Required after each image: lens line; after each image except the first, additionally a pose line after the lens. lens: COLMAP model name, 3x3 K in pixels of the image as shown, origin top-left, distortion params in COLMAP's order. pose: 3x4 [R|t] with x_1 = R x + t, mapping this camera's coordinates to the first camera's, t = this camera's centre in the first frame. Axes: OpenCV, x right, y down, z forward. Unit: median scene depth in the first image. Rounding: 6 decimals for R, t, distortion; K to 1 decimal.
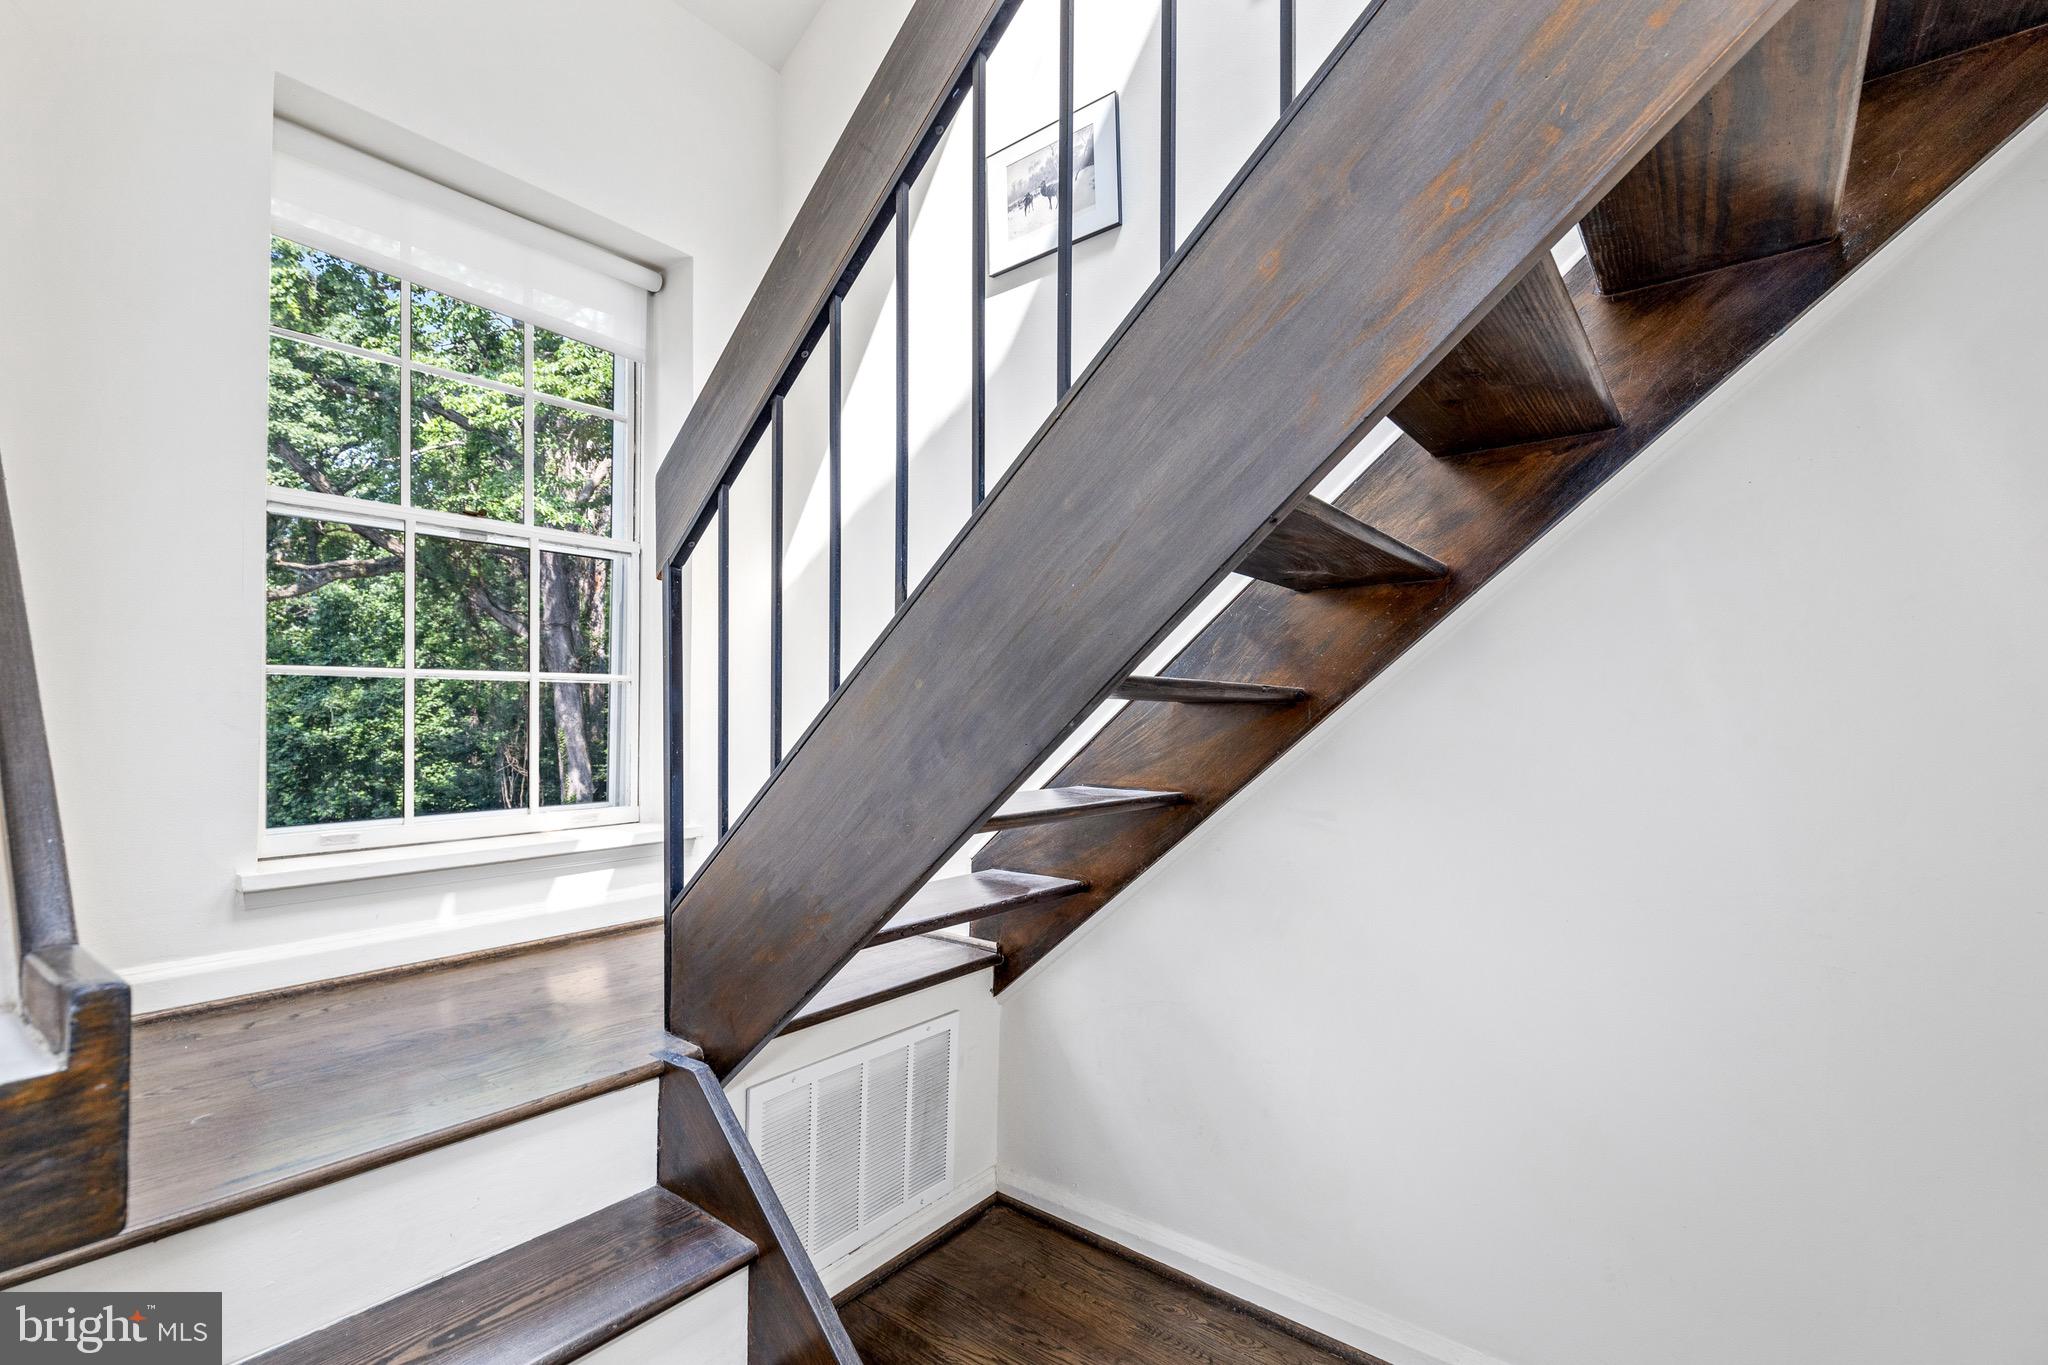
lens RADIAL K [[914.9, 0, 1024.8], [0, 914.9, 698.2], [0, 0, 1]] dist [0.001490, -0.000049]
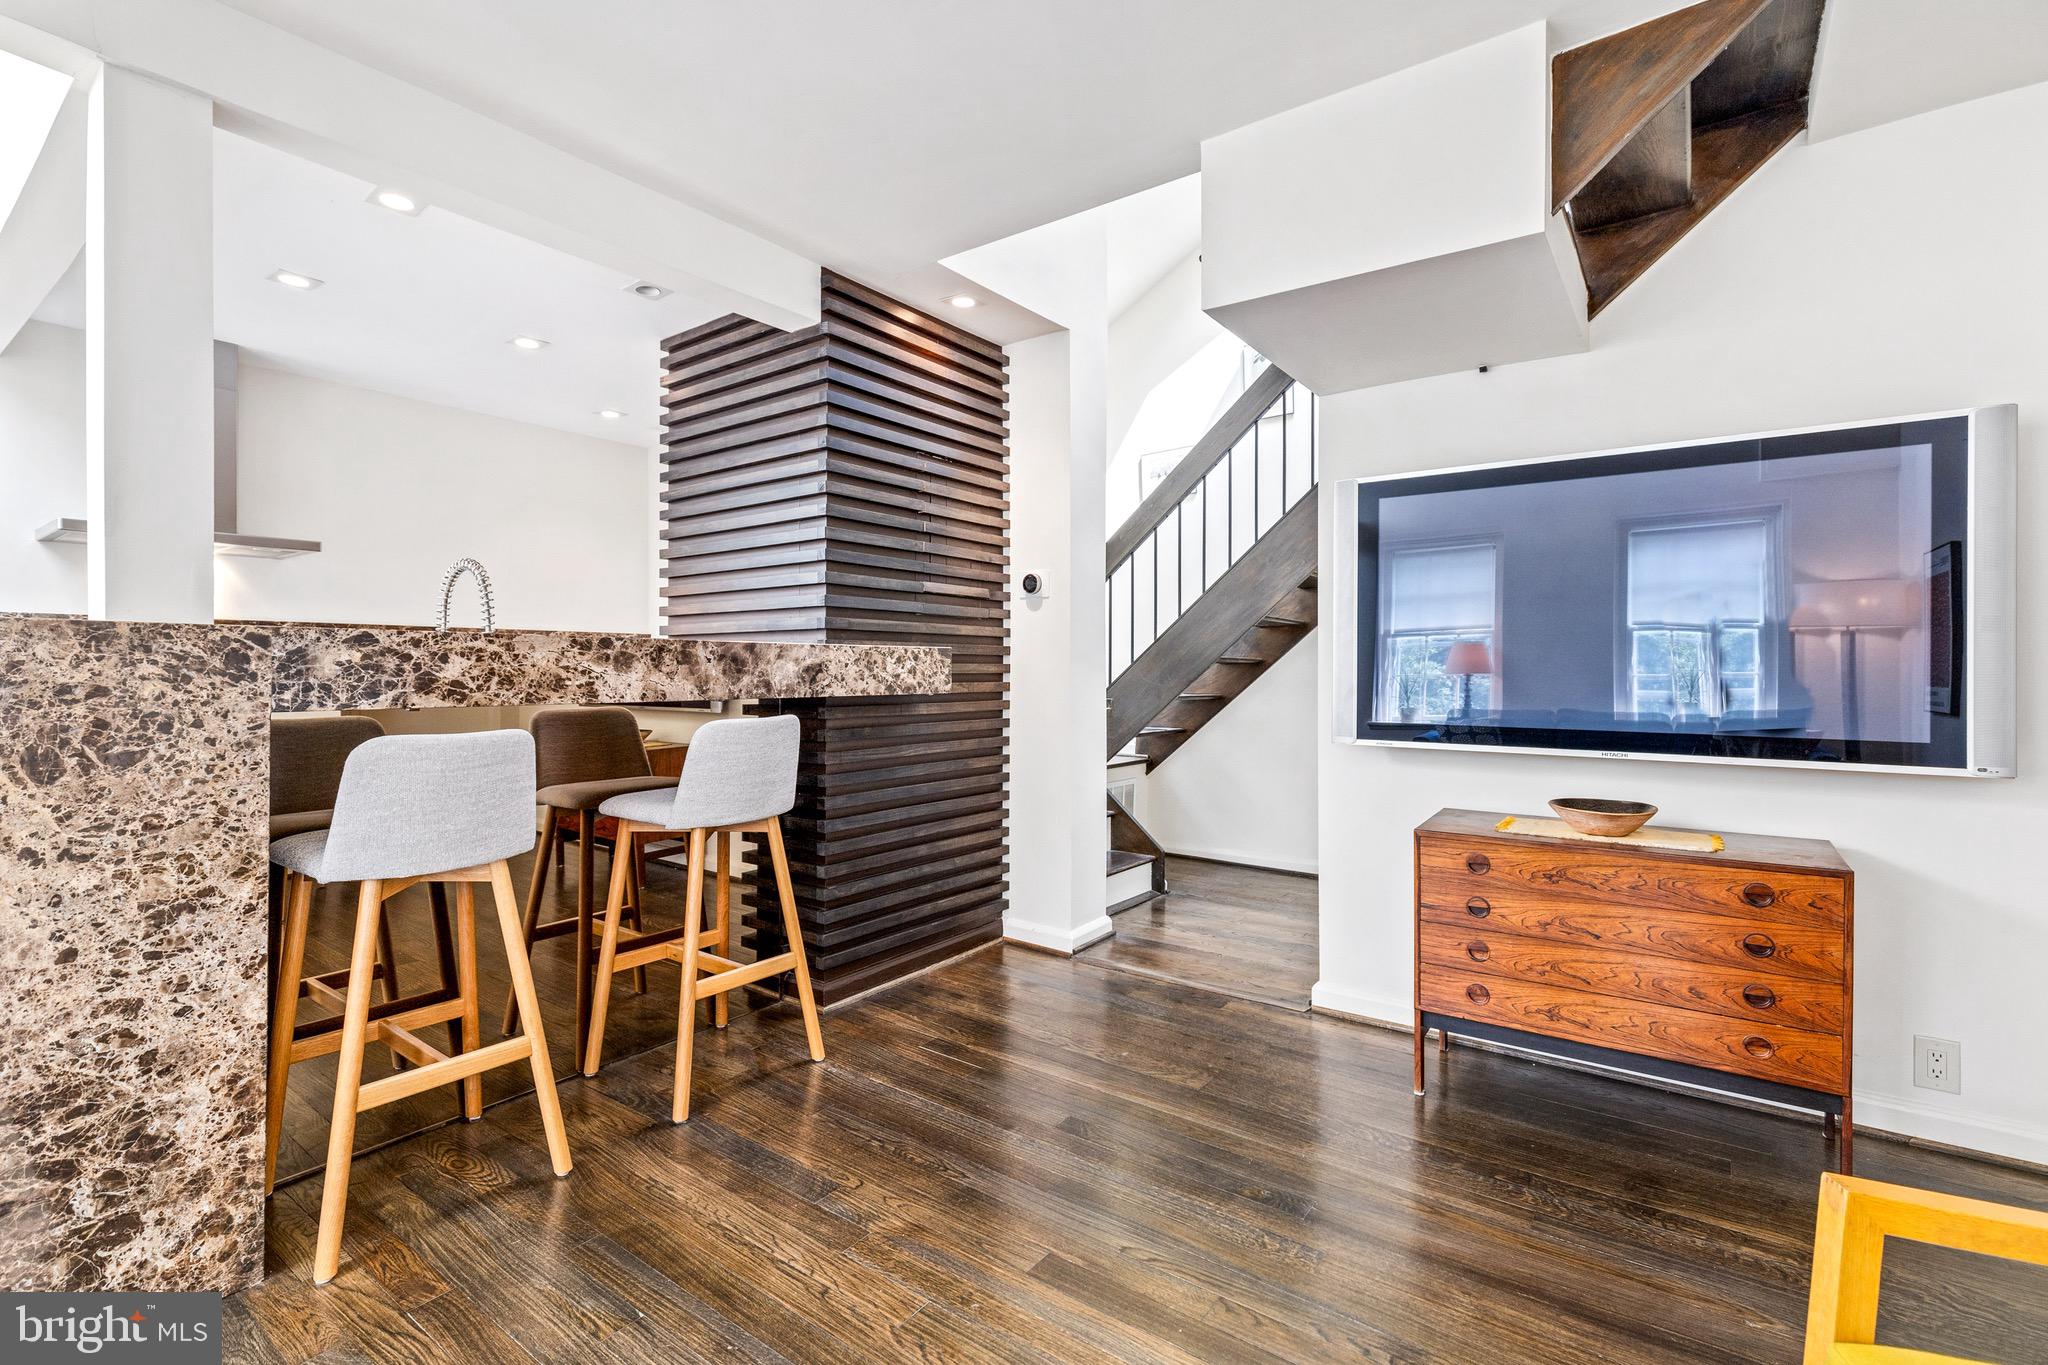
lens RADIAL K [[914.9, 0, 1023.1], [0, 914.9, 672.7], [0, 0, 1]] dist [0.001490, -0.000049]
pose [[0.999373, -0.007315, 0.034638, -0.582431], [0.006721, 0.999829, 0.017237, -0.022854], [-0.034758, -0.016993, 0.999251, -1.981276]]
